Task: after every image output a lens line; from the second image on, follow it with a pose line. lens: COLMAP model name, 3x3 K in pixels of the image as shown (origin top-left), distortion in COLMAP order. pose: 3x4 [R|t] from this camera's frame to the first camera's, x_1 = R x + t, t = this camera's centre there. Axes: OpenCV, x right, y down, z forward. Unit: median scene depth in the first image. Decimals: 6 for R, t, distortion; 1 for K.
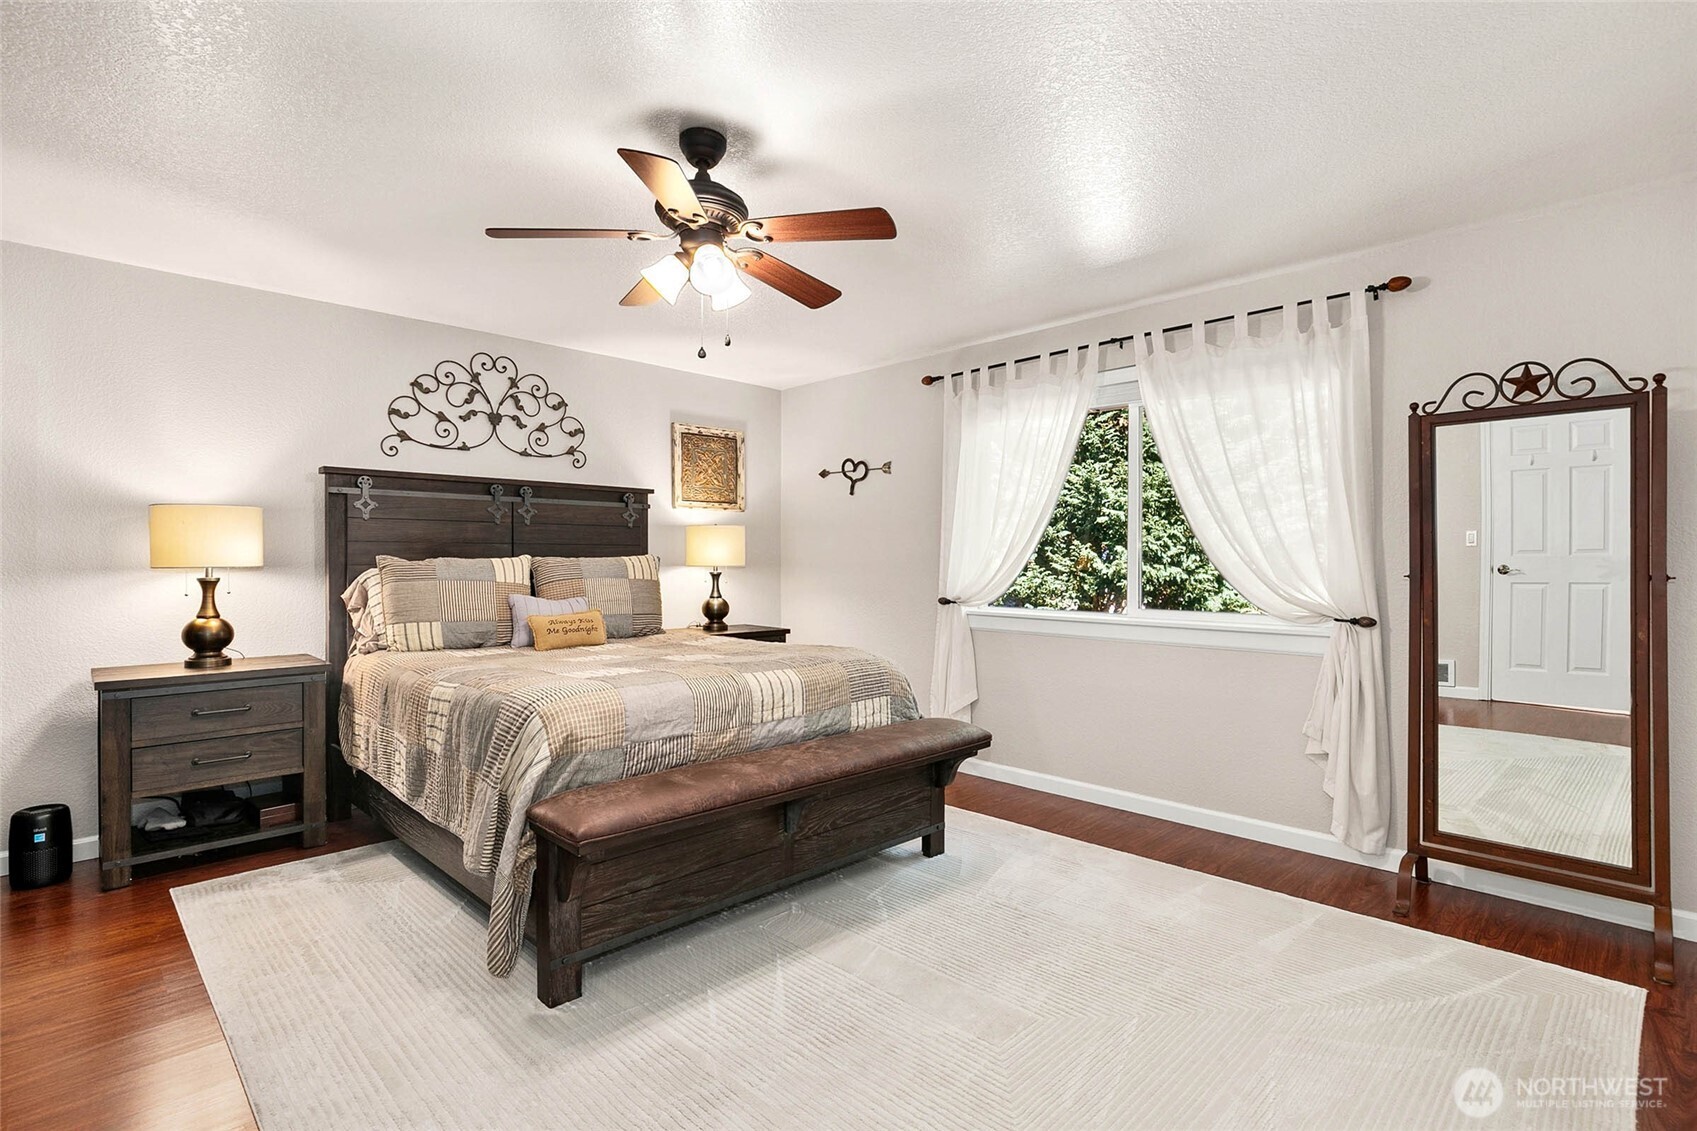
lens RADIAL K [[801.4, 0, 850.3], [0, 801.4, 561.6], [0, 0, 1]] dist [-0.007569, 0.000649]
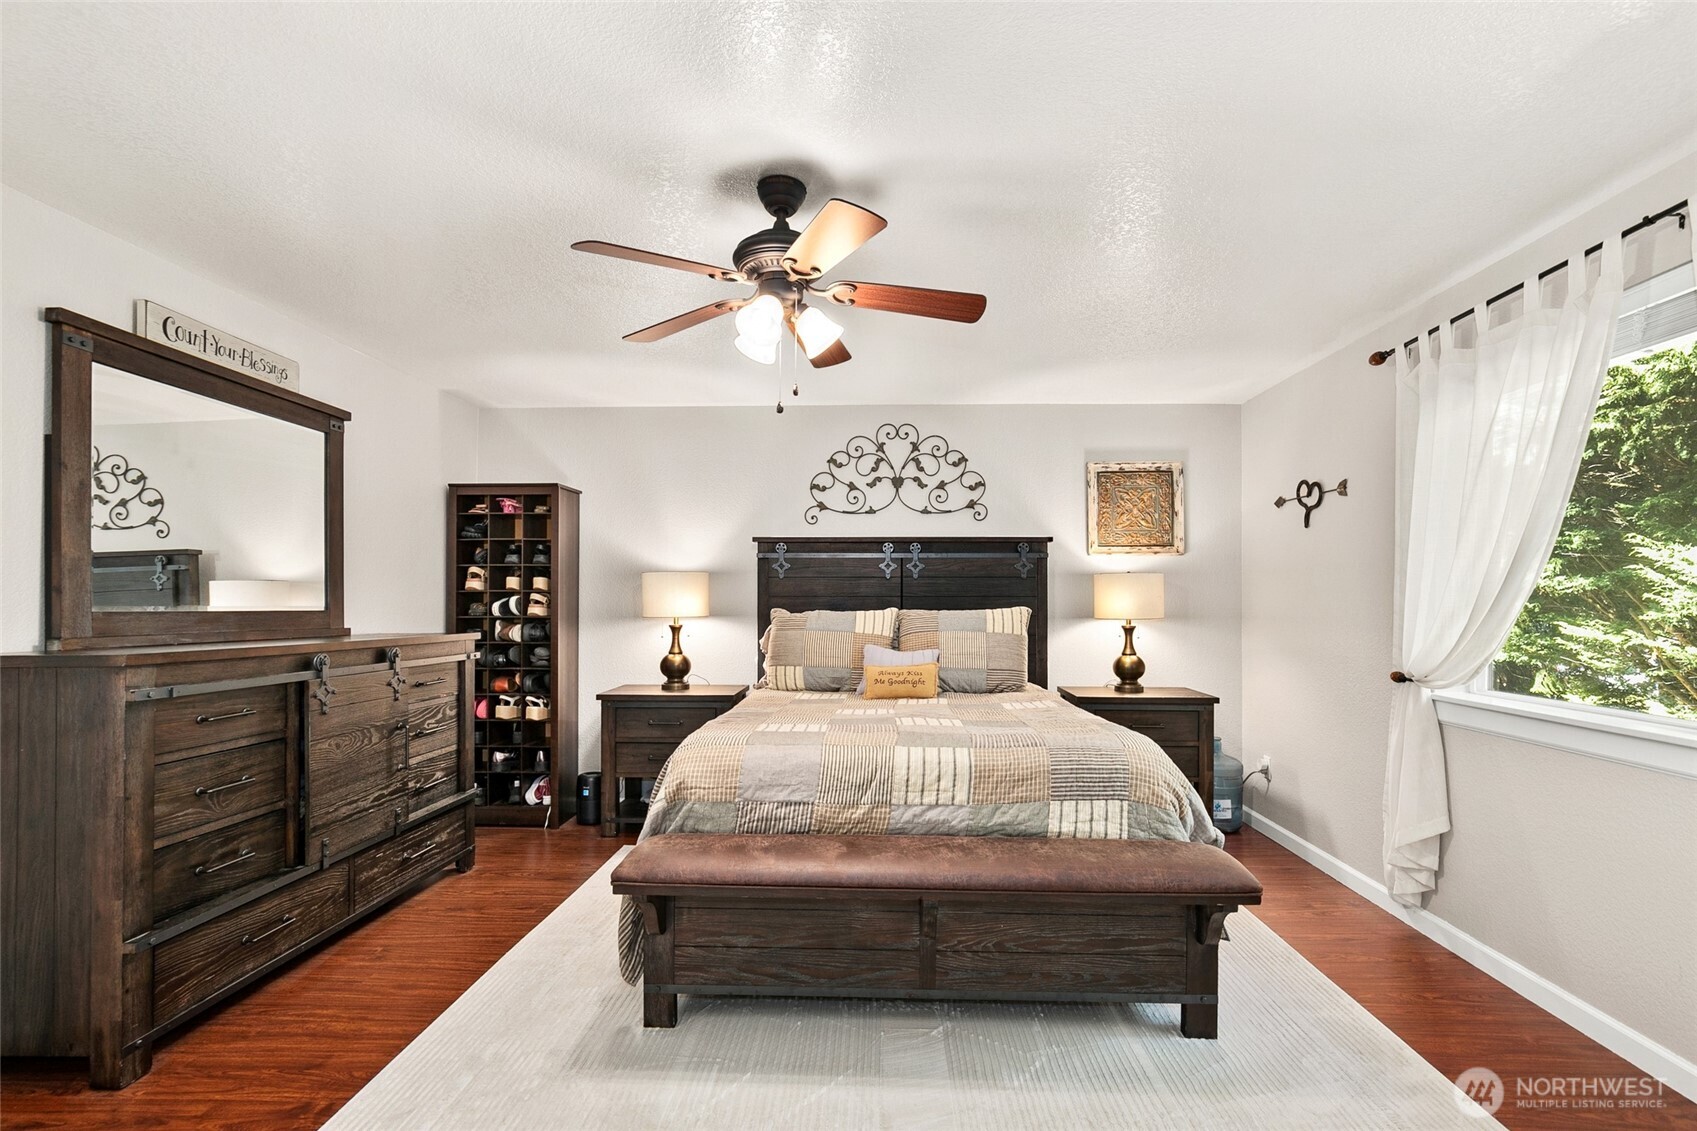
lens RADIAL K [[788.3, 0, 852.9], [0, 788.3, 592.1], [0, 0, 1]] dist [-0.009675, -0.000112]
pose [[0.692110, -0.008136, -0.721746, 0.302098], [-0.002143, 0.999909, -0.013327, -0.014286], [0.721789, 0.010770, 0.692029, 0.220539]]
